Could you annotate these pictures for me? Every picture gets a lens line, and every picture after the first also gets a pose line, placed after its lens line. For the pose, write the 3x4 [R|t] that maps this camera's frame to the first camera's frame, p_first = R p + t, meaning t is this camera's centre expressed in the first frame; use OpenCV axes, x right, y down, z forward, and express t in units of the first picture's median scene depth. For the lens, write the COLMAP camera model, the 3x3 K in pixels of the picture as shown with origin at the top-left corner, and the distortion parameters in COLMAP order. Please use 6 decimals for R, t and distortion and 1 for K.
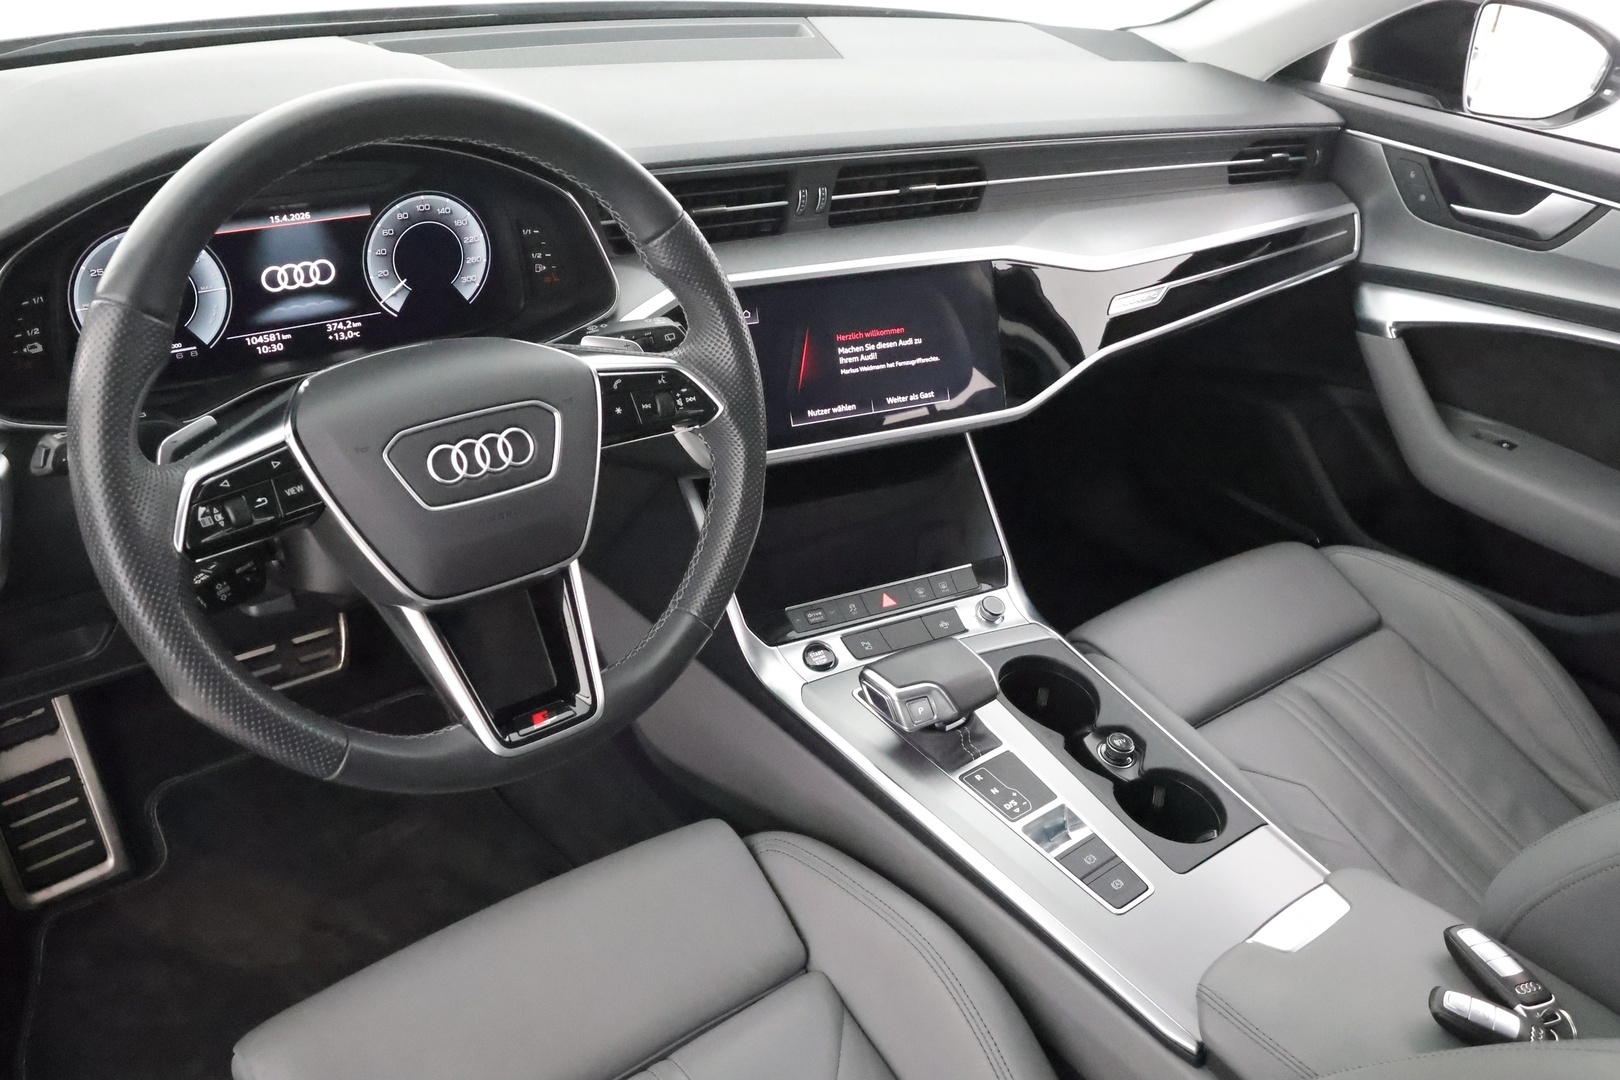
lens RADIAL K [[1284.2, 0, 811.1], [0, 1284.2, 547.3], [0, 0, 1]] dist [0.010435, -0.000749]
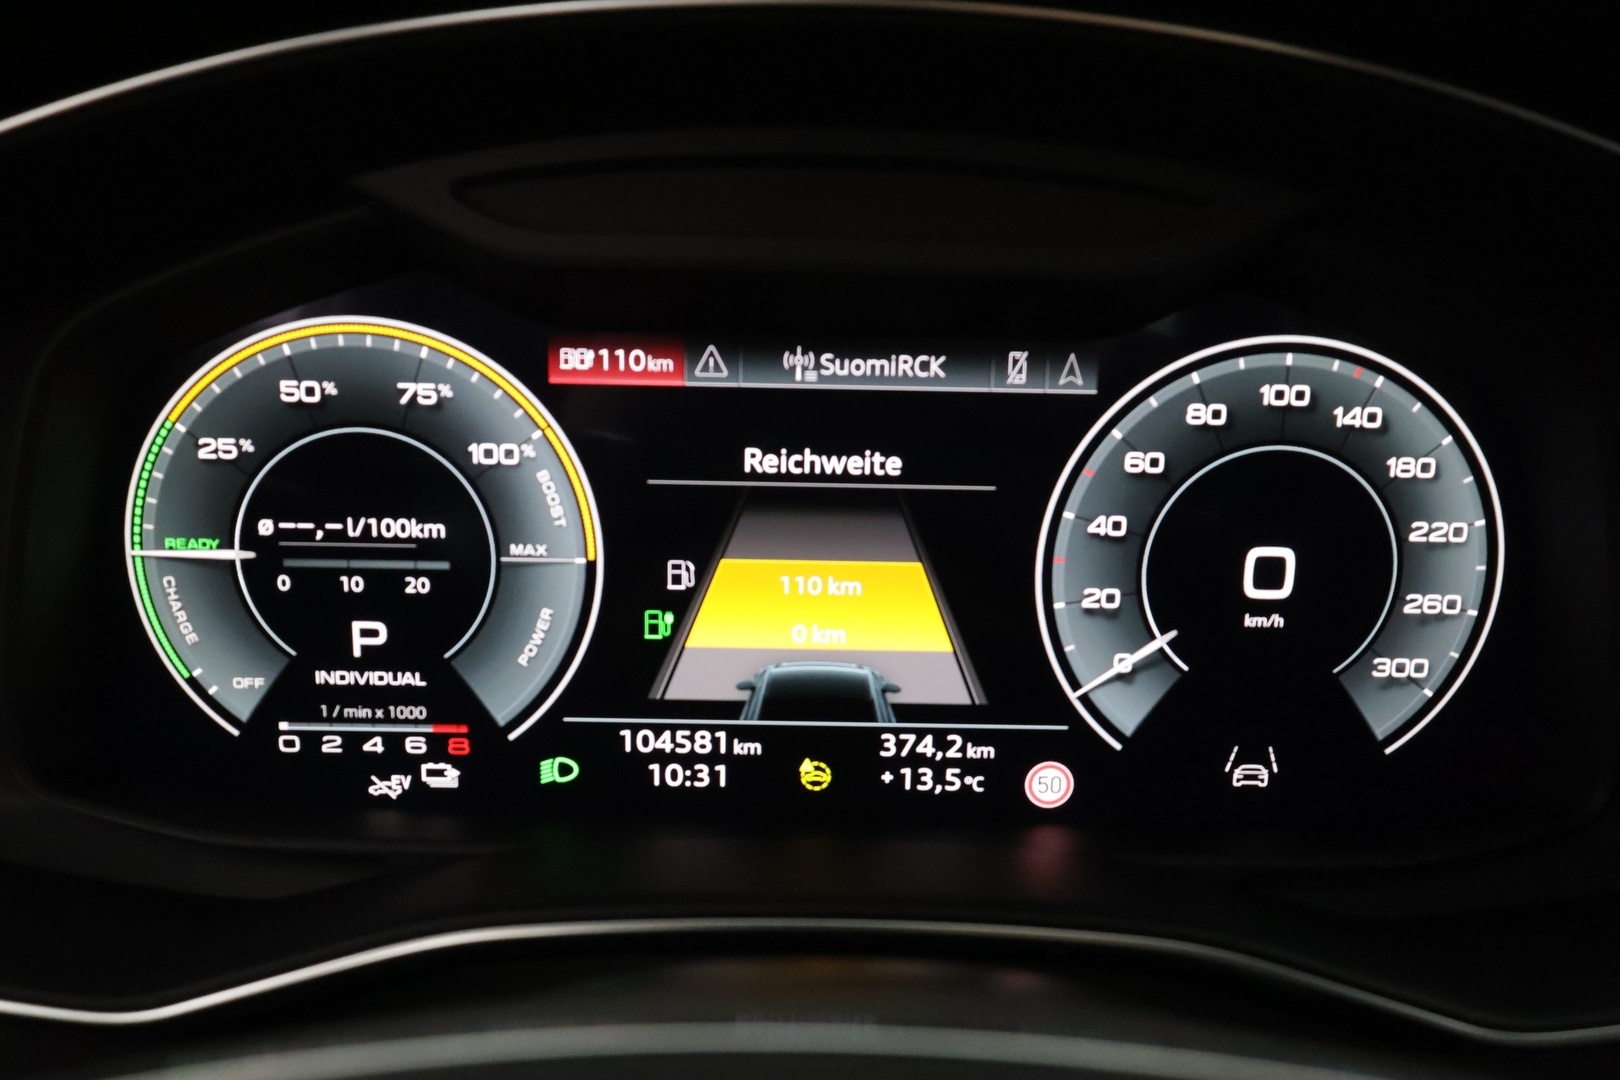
lens RADIAL K [[1301.4, 0, 806.1], [0, 1301.4, 520.9], [0, 0, 1]] dist [0.002962, 0.006440]
pose [[0.793398, 0.096067, -0.601074, -0.210529], [-0.282236, 0.932964, -0.223430, -0.144871], [0.539317, 0.346913, 0.767326, 0.731931]]
